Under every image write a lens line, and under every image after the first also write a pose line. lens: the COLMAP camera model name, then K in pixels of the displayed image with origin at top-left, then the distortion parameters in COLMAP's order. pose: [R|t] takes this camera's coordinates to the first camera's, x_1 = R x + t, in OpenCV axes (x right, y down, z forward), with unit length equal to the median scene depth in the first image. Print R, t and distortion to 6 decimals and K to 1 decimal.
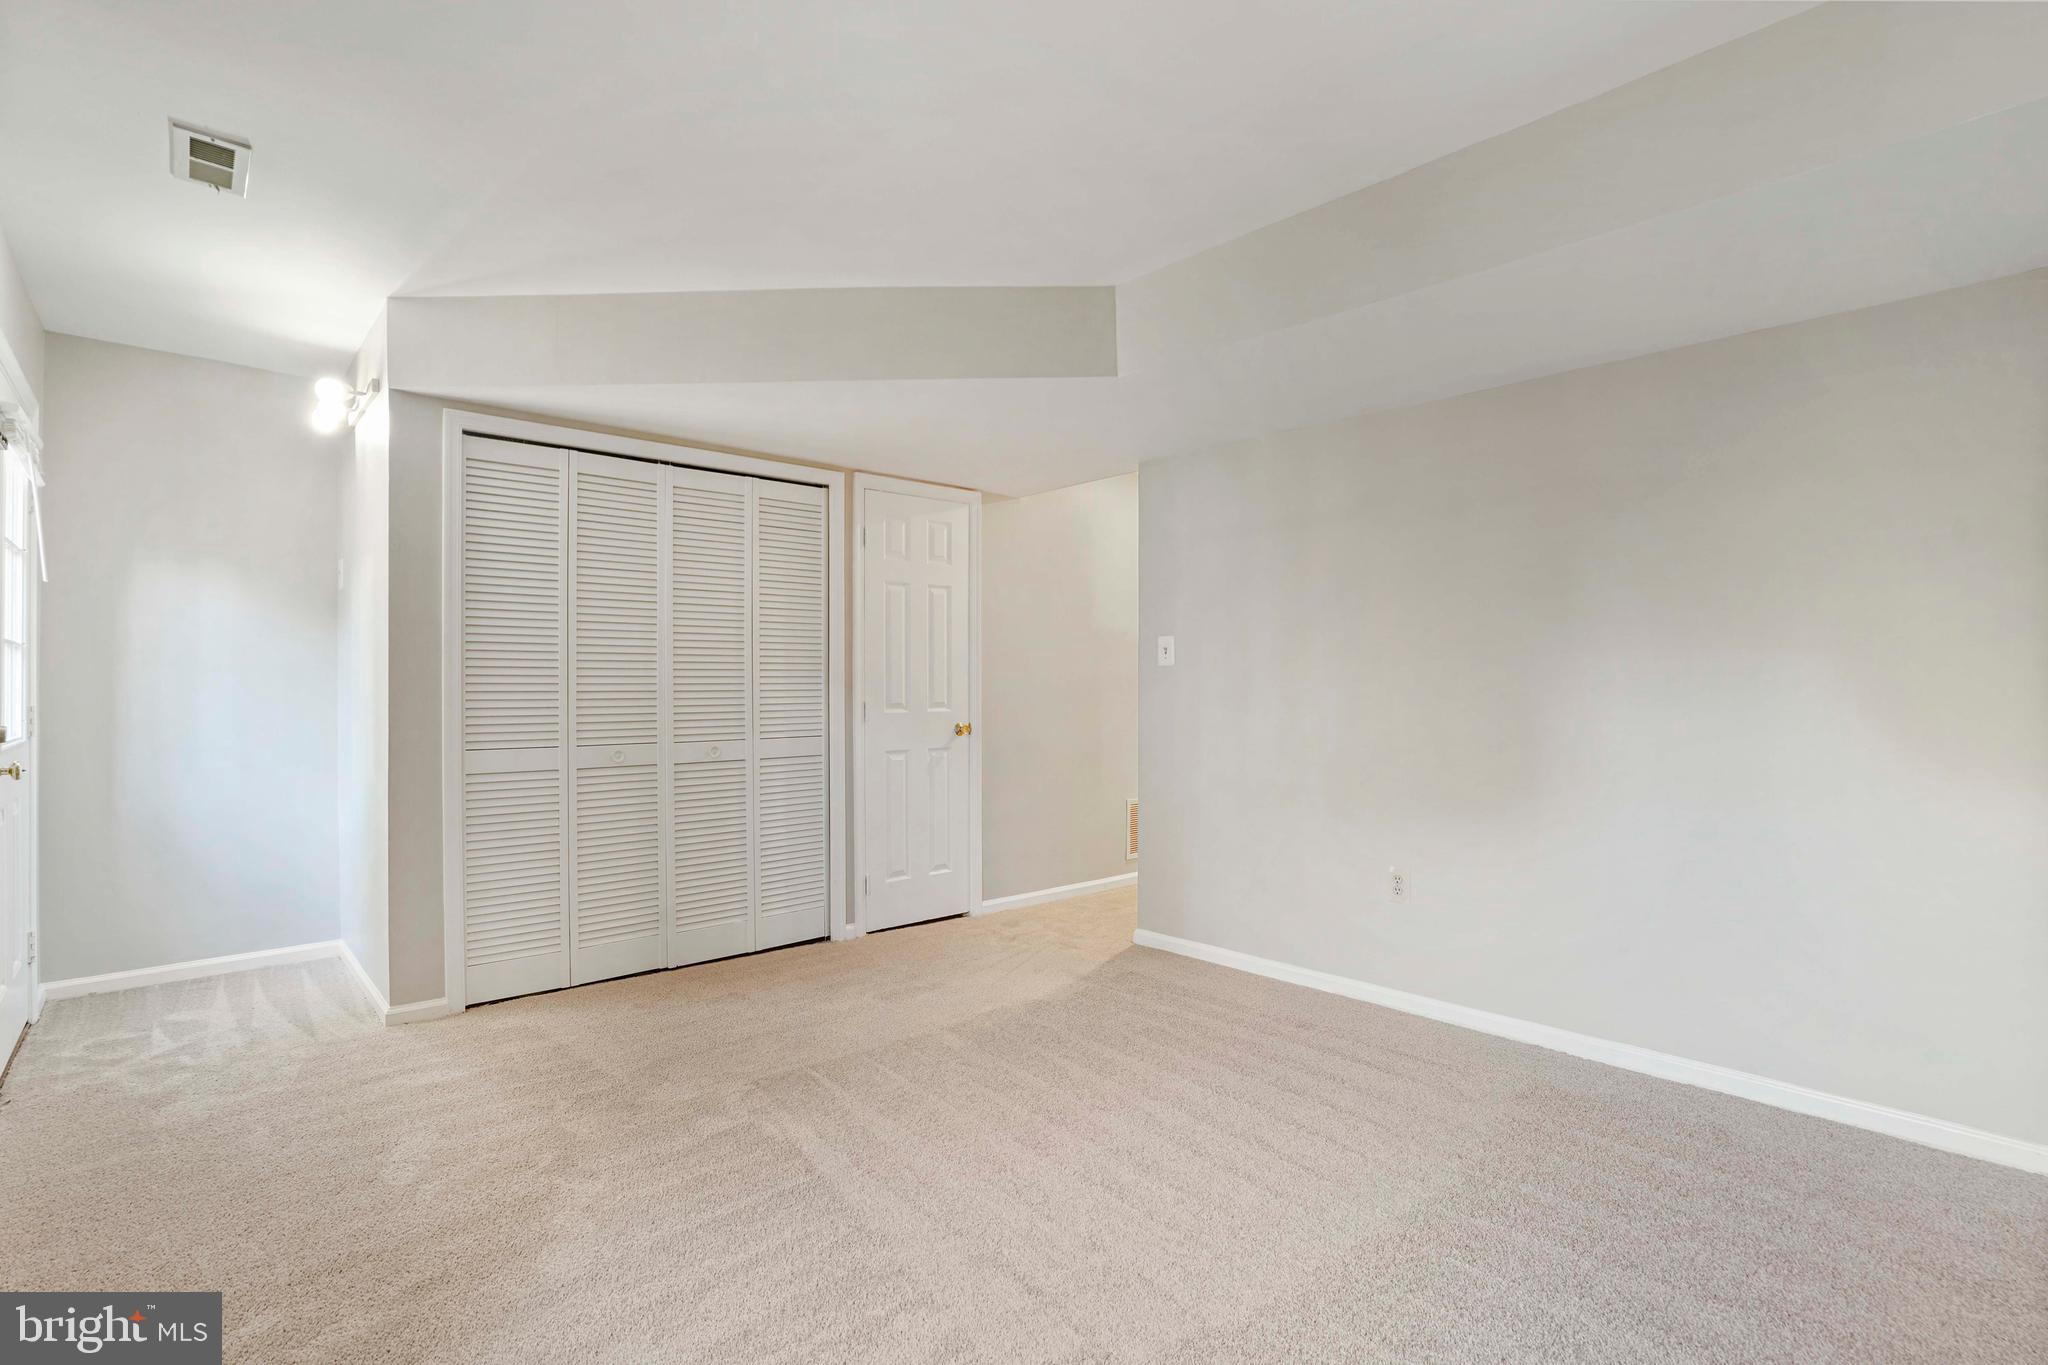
lens RADIAL K [[979.2, 0, 1022.4], [0, 979.2, 690.1], [0, 0, 1]] dist [-0.050509, 0.017249]
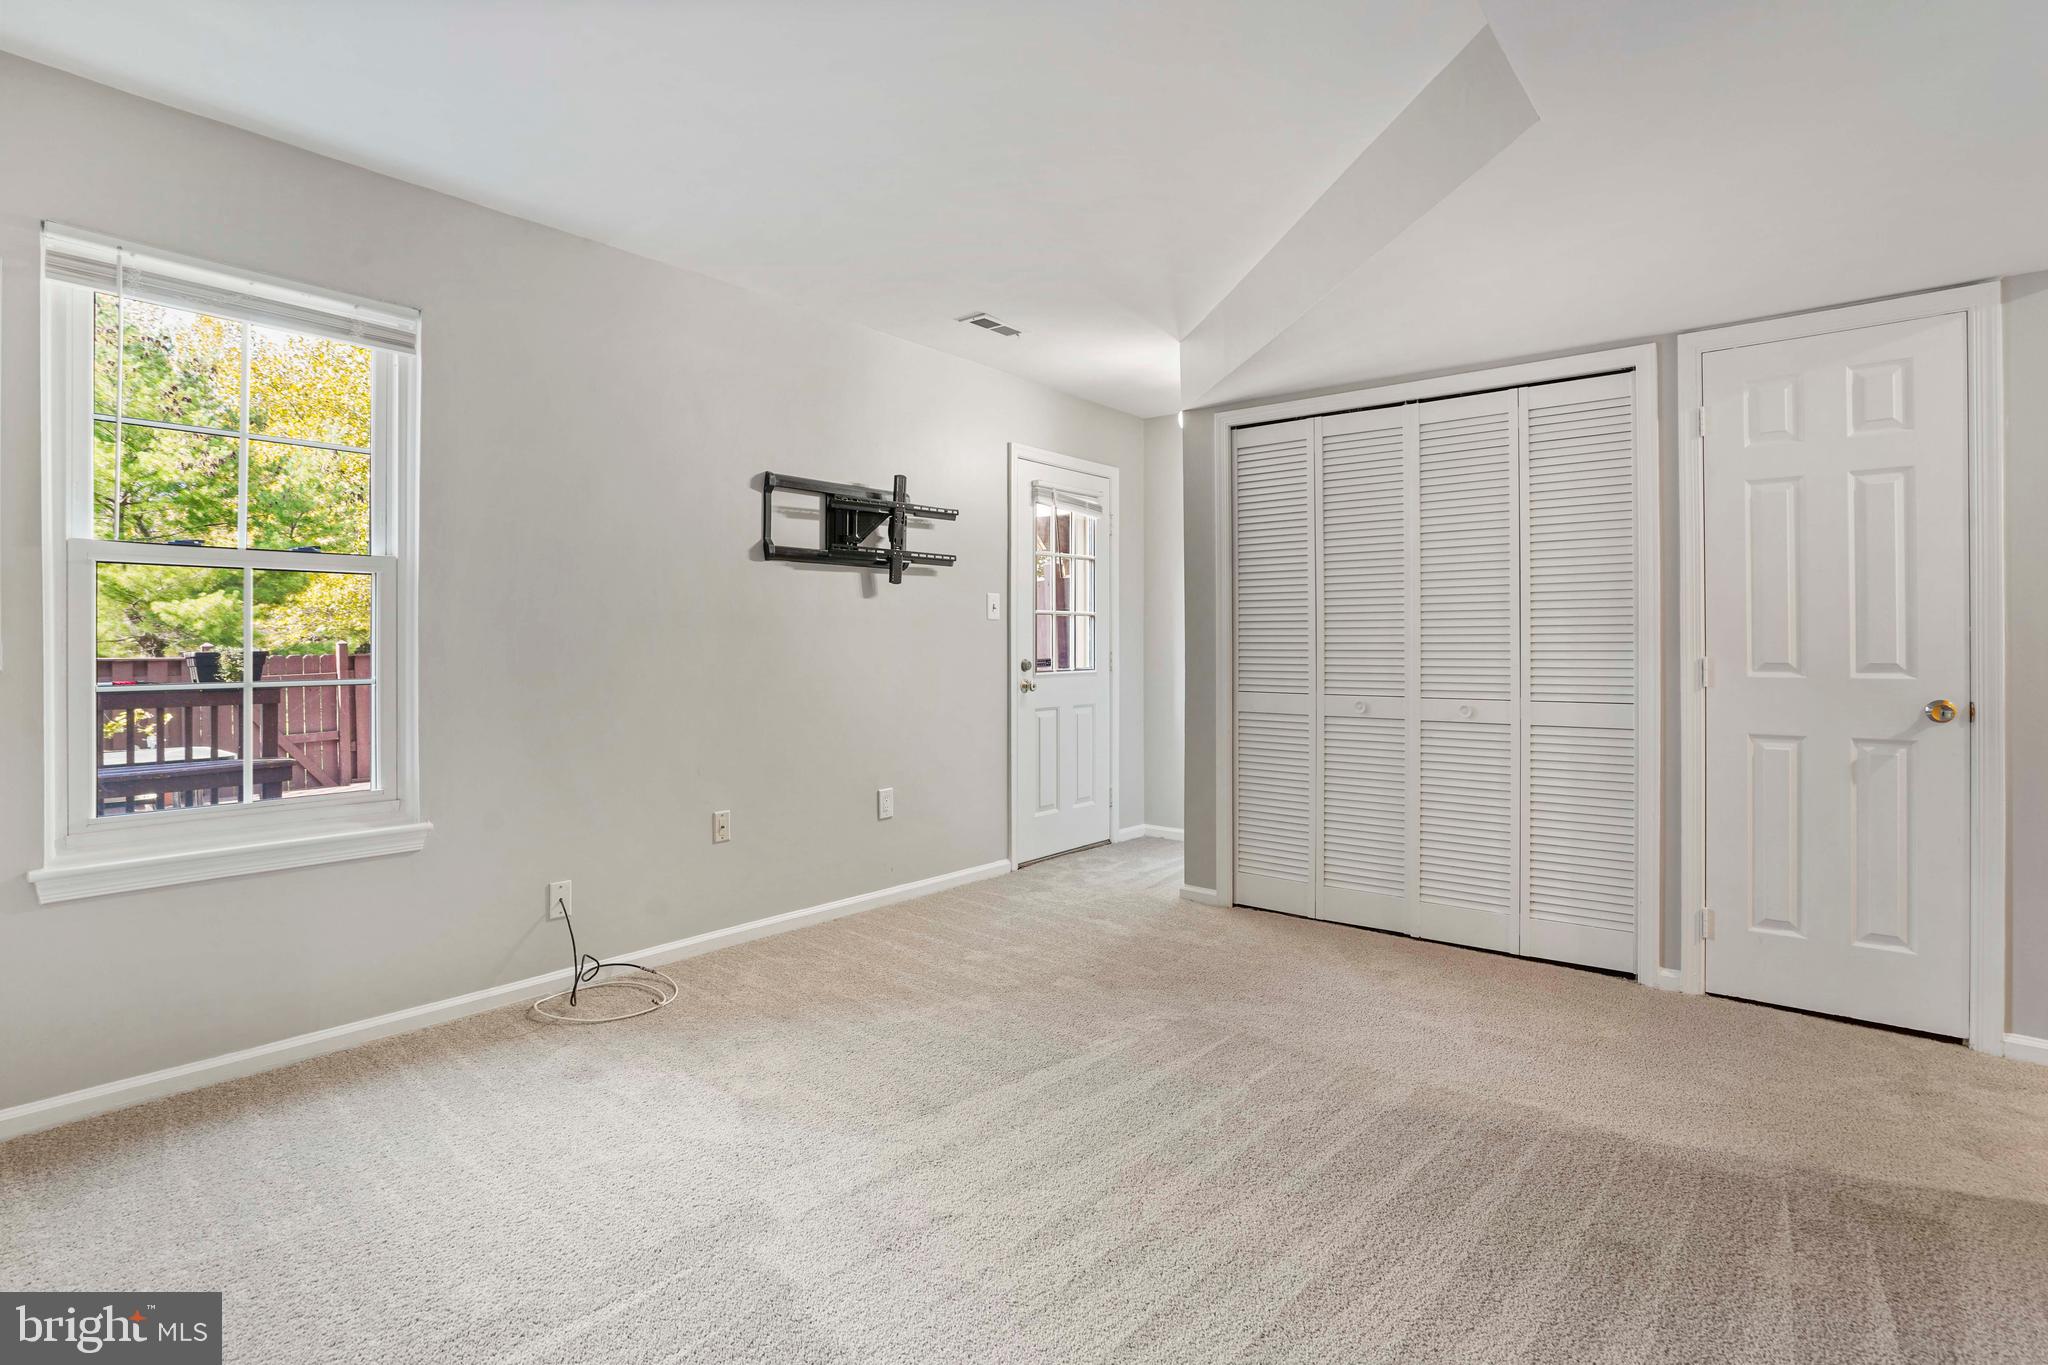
lens RADIAL K [[979.2, 0, 969.6], [0, 979.2, 642.7], [0, 0, 1]] dist [-0.050509, 0.017249]
pose [[0.117275, 0.004948, -0.993087, 0.461032], [-0.001200, 0.999988, 0.004841, -0.003011], [0.993099, 0.000624, 0.117279, 0.407931]]
